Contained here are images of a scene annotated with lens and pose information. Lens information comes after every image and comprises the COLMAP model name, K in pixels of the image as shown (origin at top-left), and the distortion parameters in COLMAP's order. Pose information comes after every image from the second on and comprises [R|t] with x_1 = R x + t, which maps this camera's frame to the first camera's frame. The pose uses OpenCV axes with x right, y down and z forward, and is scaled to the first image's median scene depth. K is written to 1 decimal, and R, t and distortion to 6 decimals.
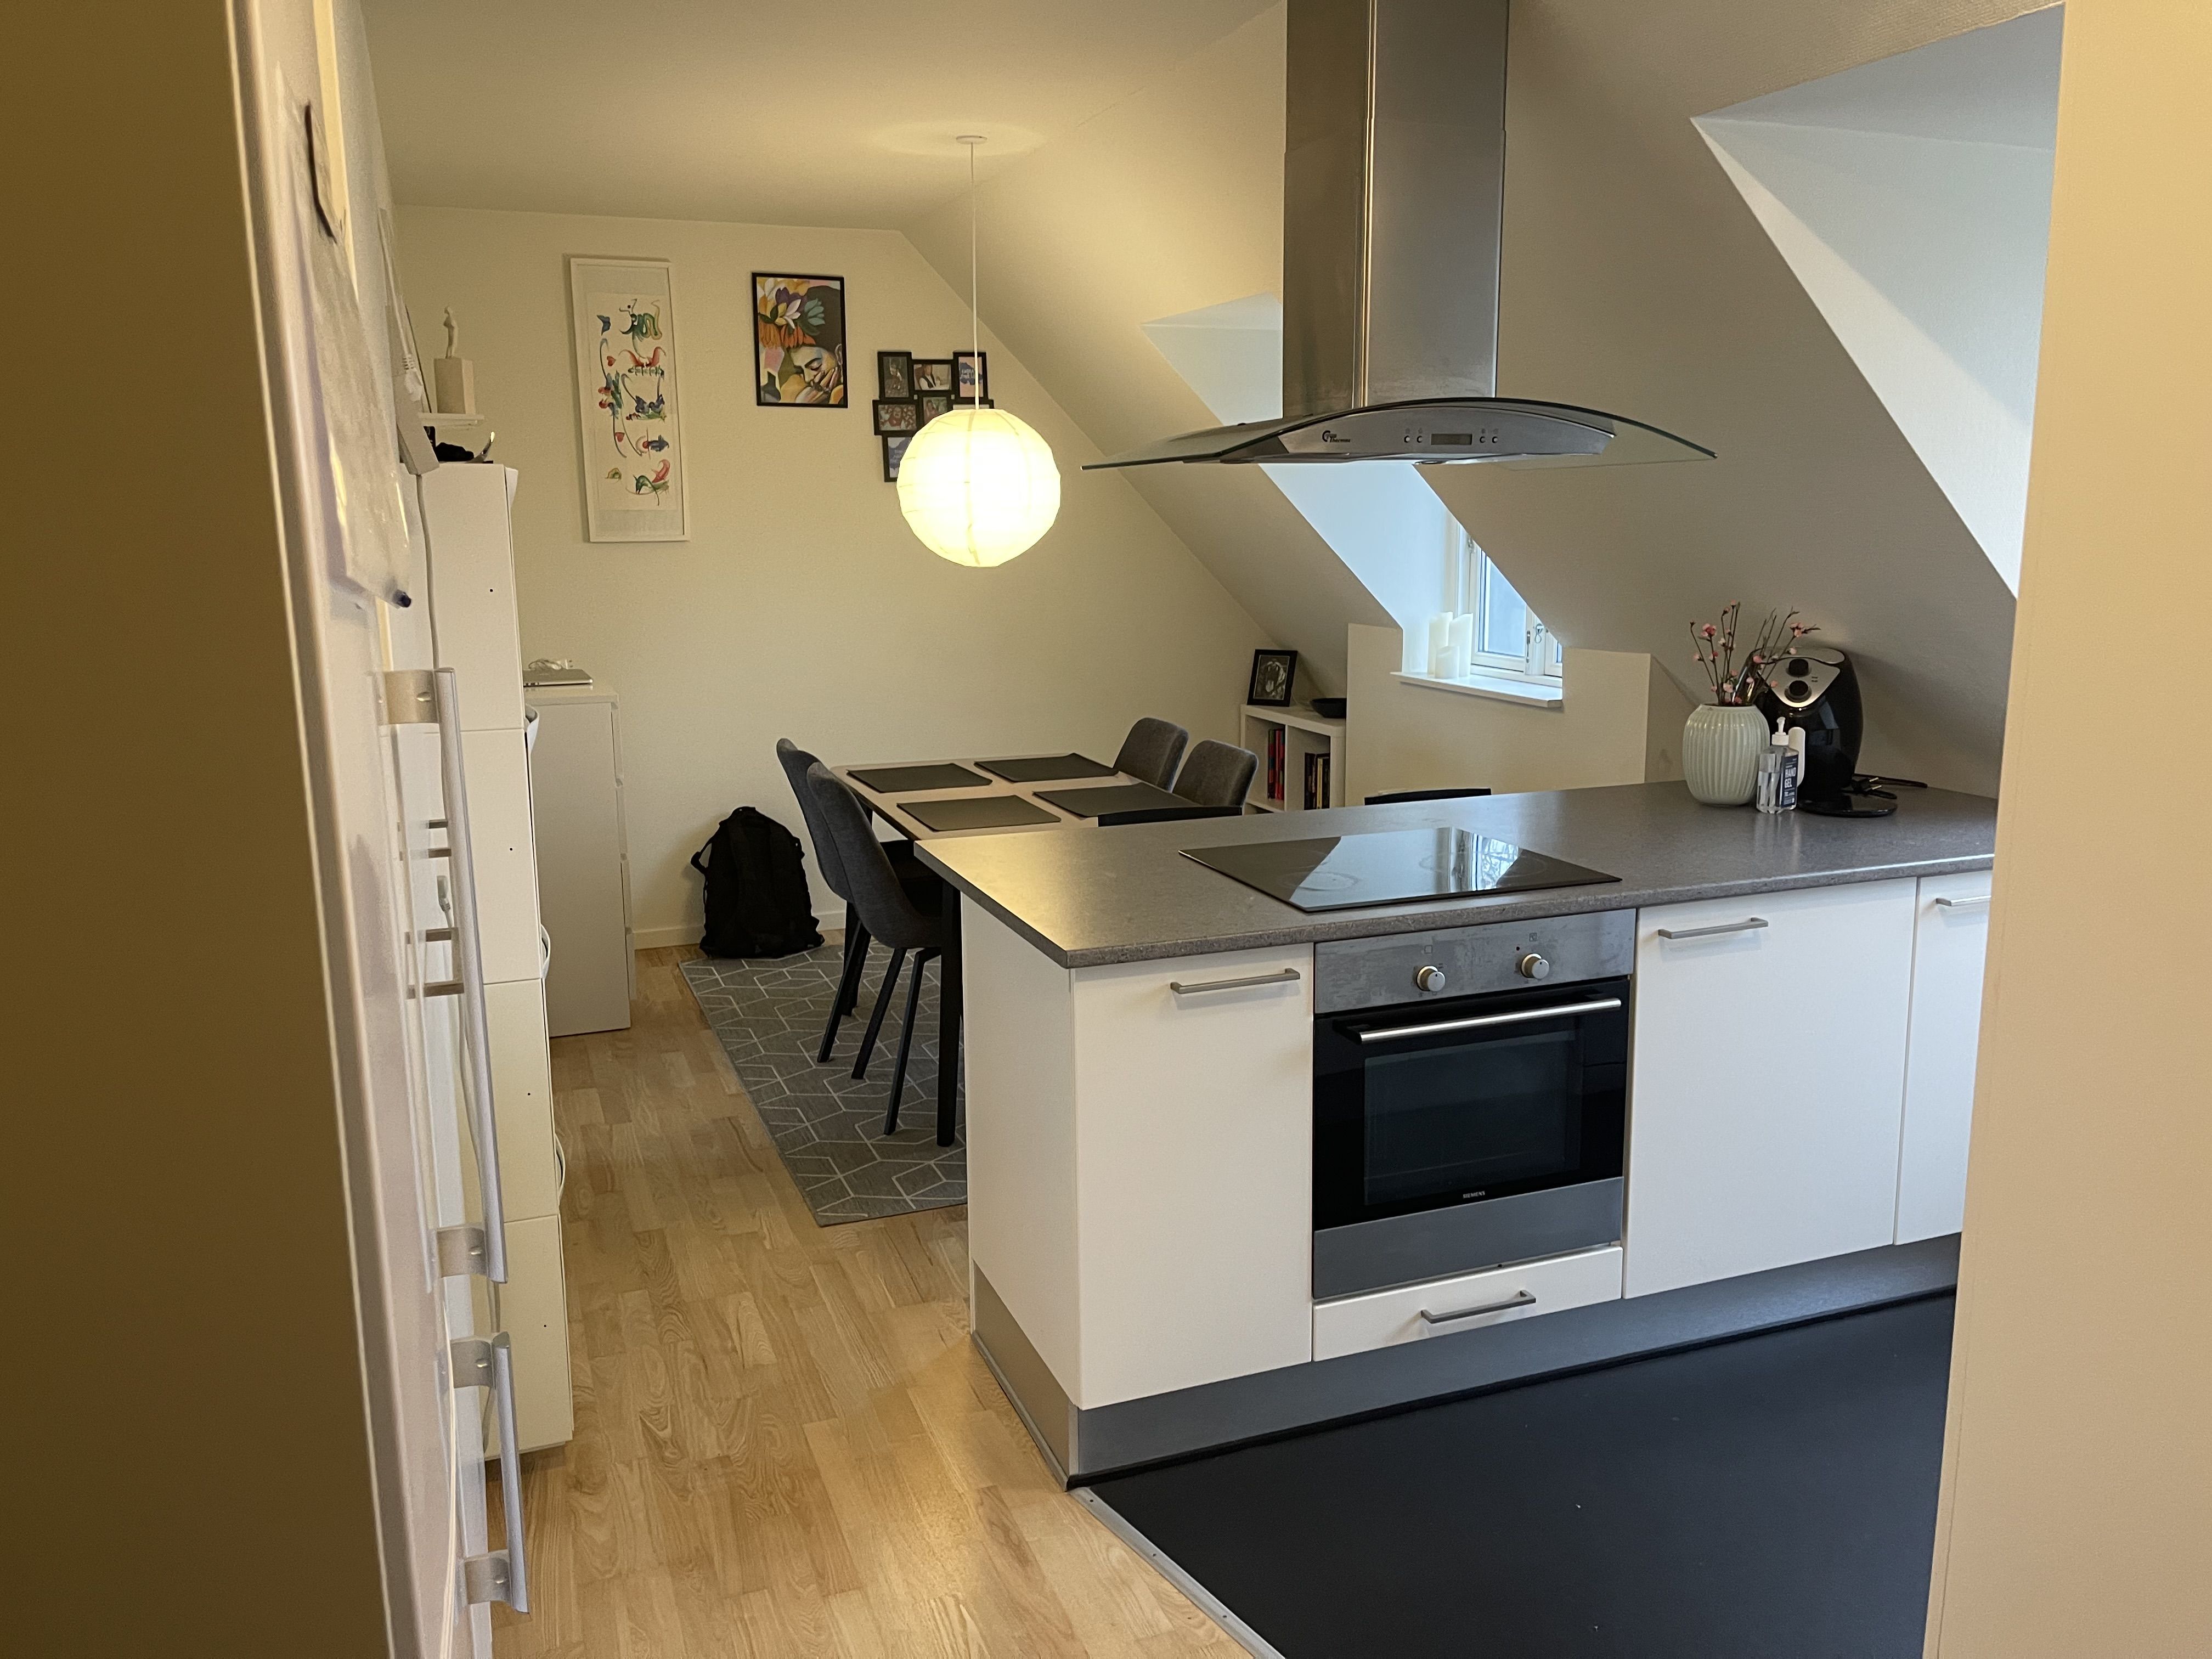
lens RADIAL K [[1723.2, 0, 1106.0], [0, 1723.2, 829.5], [0, 0, 1]] dist [0.008092, 0.003964]
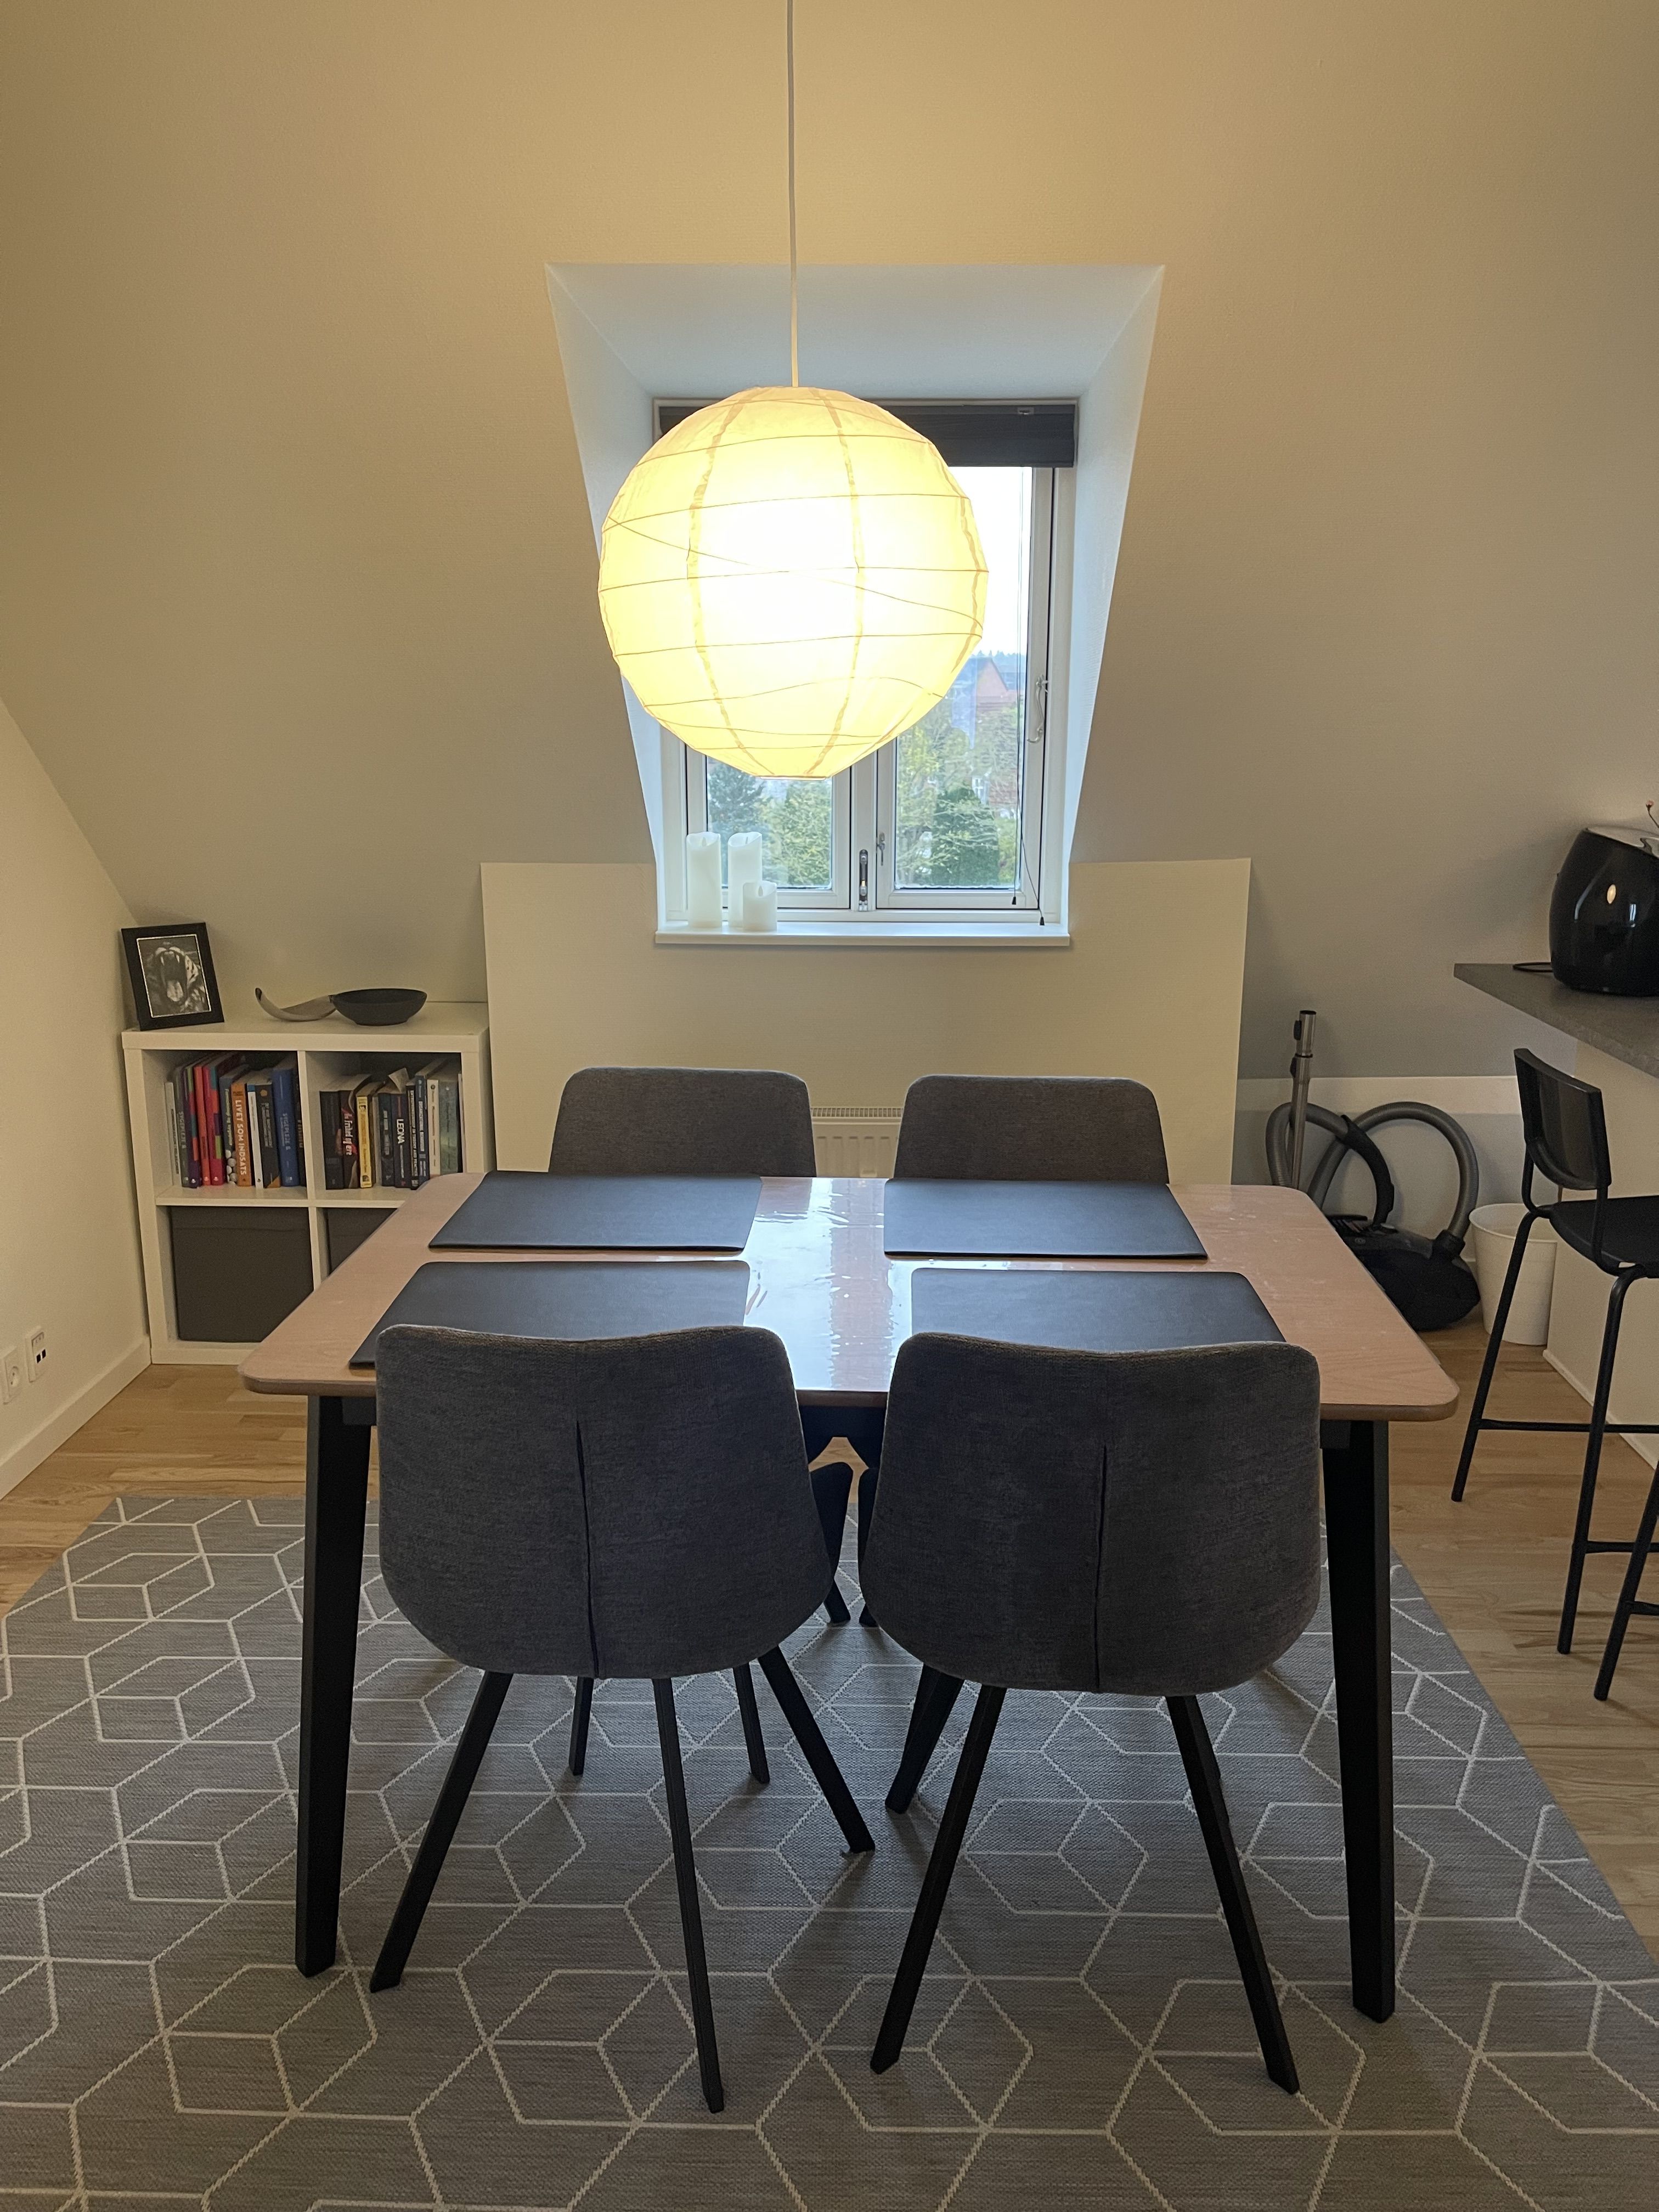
lens RADIAL K [[1723.2, 0, 829.5], [0, 1723.2, 1106.0], [0, 0, 1]] dist [0.008092, 0.003964]
pose [[0.389364, -0.210198, 0.896779, -0.420392], [0.164971, 0.973784, 0.156620, -0.126785], [-0.906190, 0.086960, 0.413833, 0.741046]]
